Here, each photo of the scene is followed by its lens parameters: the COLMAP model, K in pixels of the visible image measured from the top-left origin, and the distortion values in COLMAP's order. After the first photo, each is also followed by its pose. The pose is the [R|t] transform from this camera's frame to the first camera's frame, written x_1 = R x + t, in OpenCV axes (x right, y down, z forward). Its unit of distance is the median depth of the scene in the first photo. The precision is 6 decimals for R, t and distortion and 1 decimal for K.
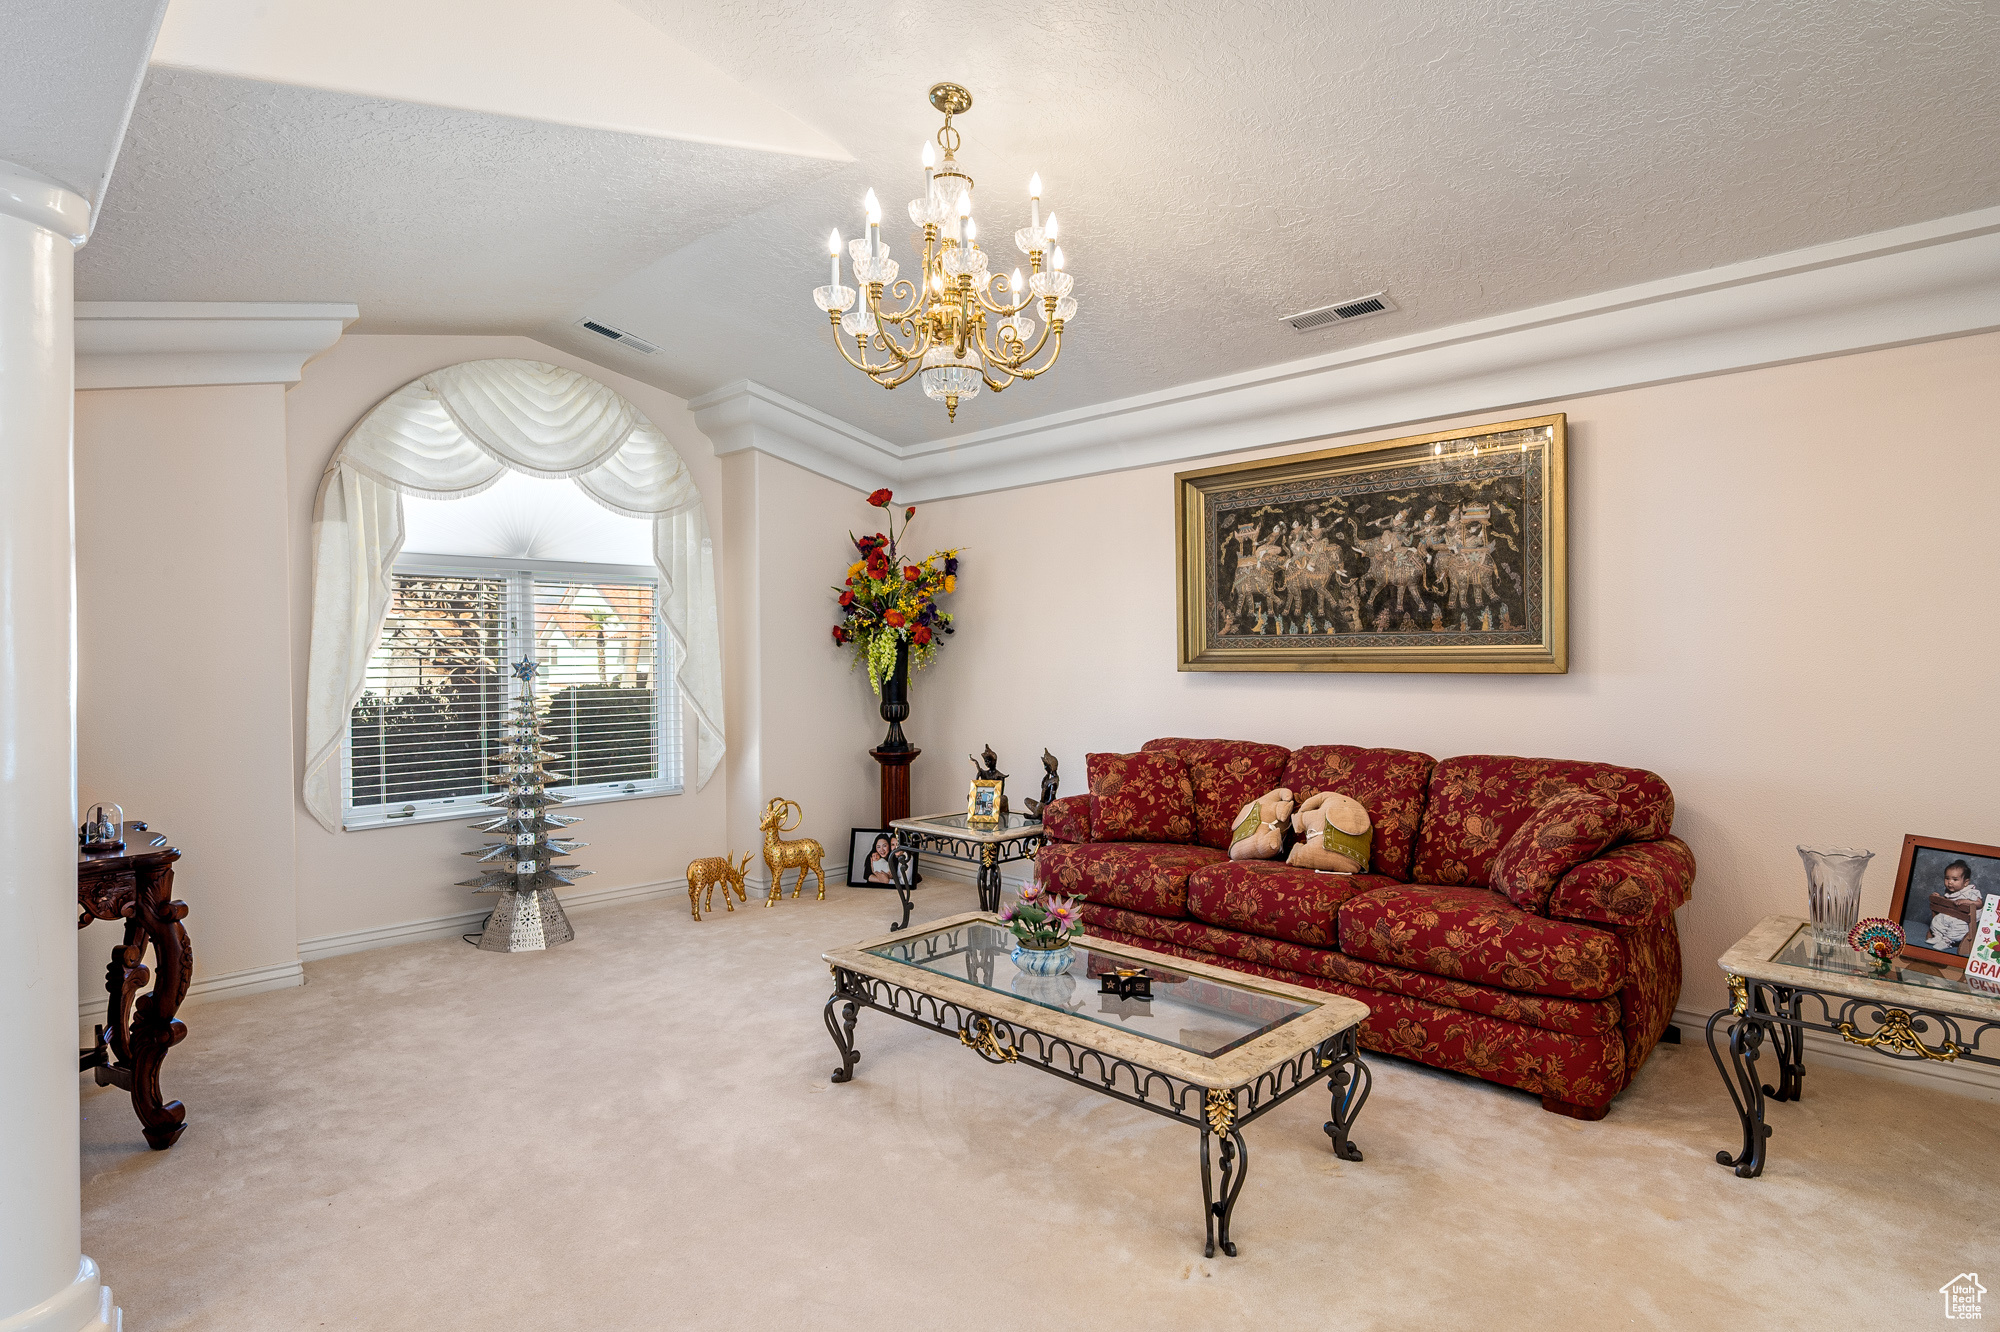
lens RADIAL K [[1049.2, 0, 1000.0], [0, 1049.2, 666.0], [0, 0, 1]] dist [-0.004082, -0.000226]
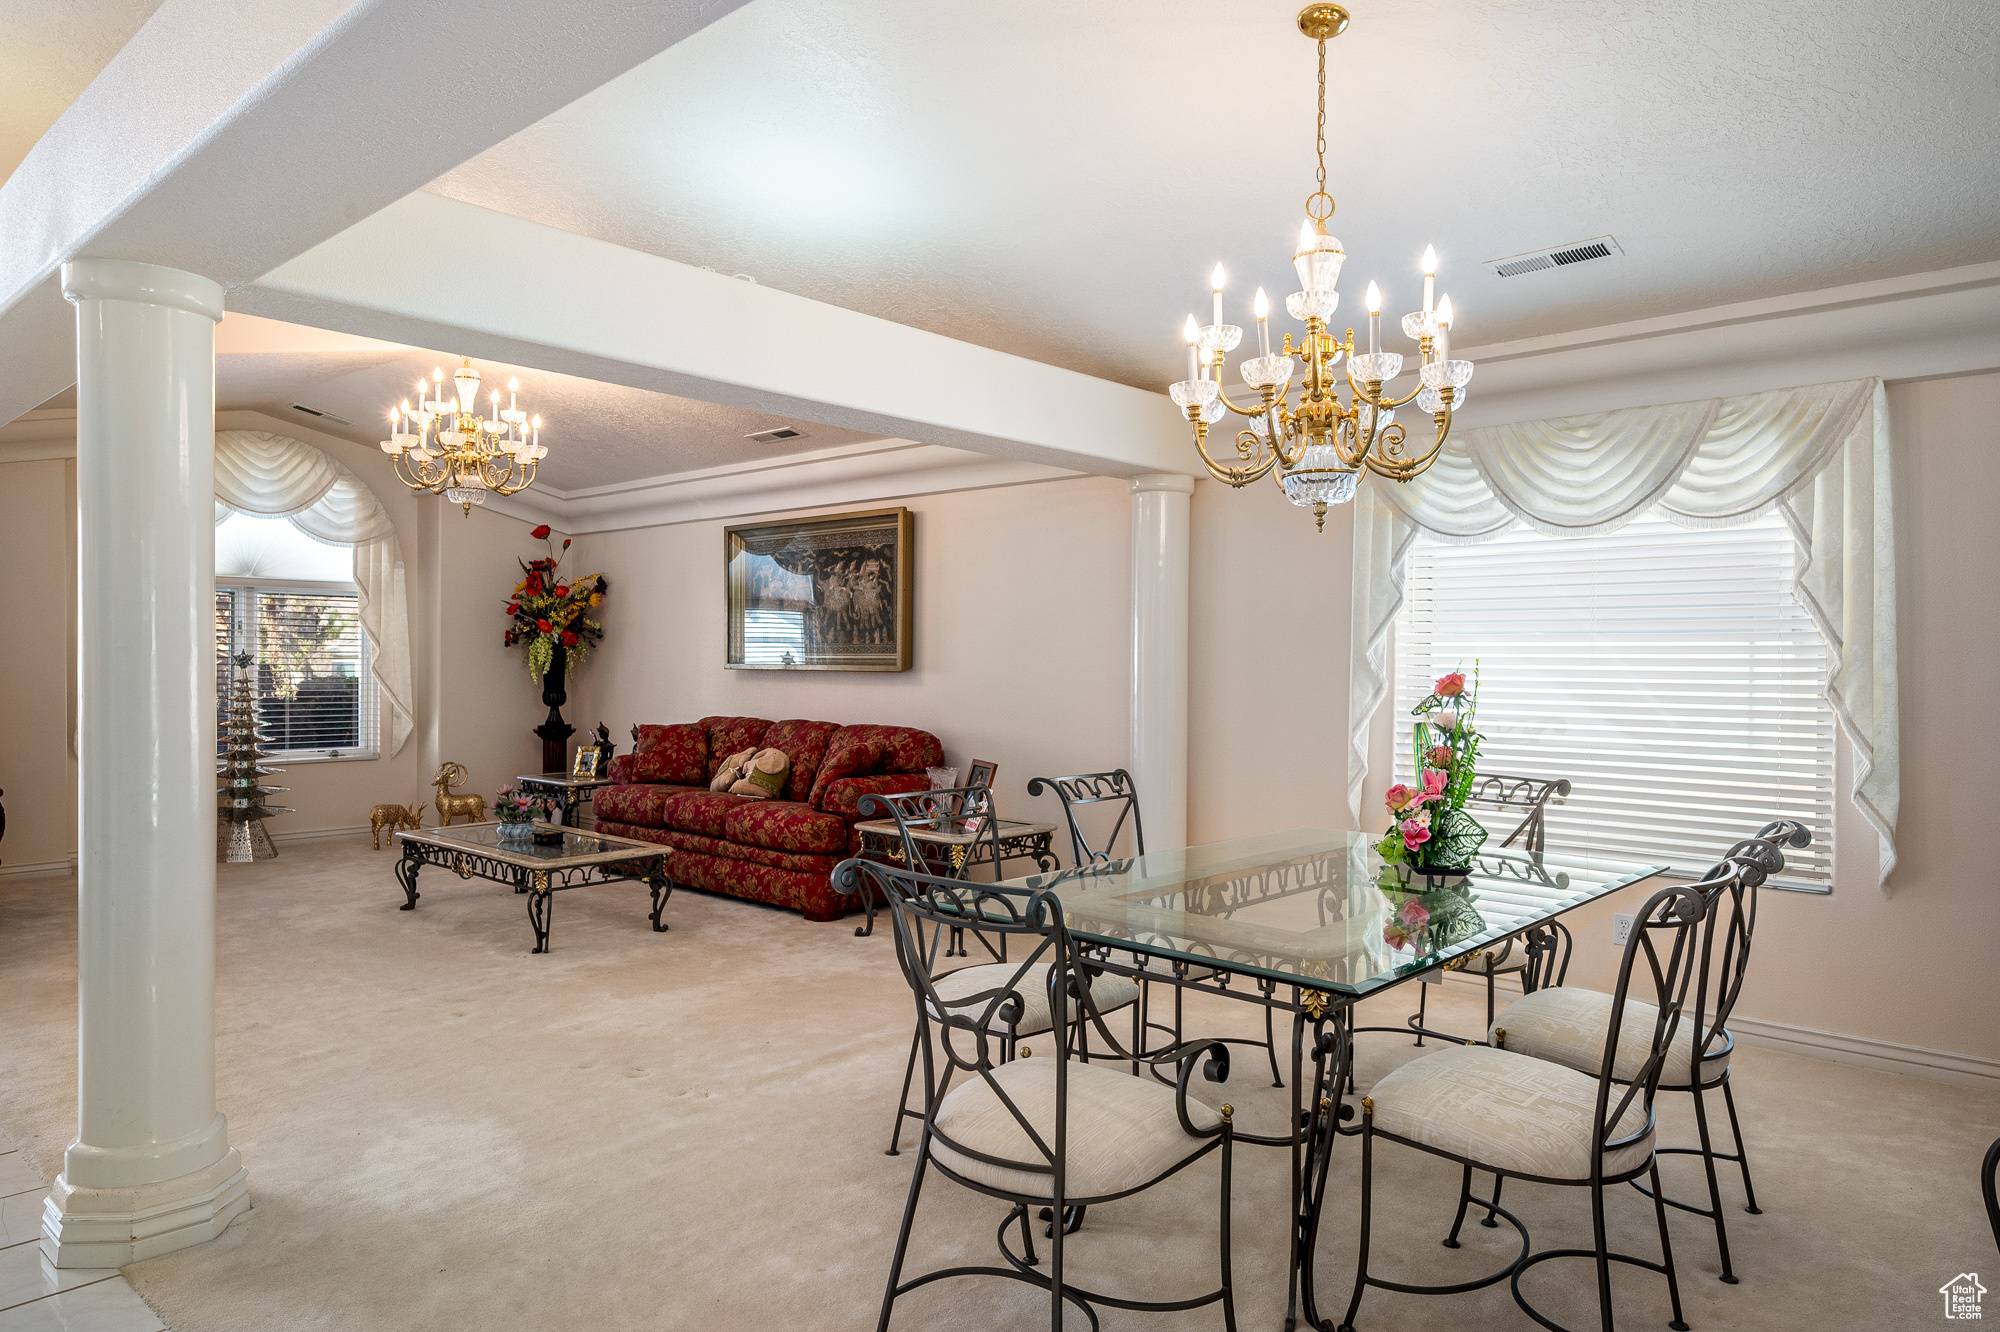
lens RADIAL K [[1264.3, 0, 999.1], [0, 1264.3, 671.8], [0, 0, 1]] dist [0.002443, 0.000915]
pose [[0.998932, 0.015096, 0.043666, 0.448512], [-0.015093, 0.999886, -0.000388, 0.004075], [-0.043667, -0.000271, 0.999046, -0.674940]]
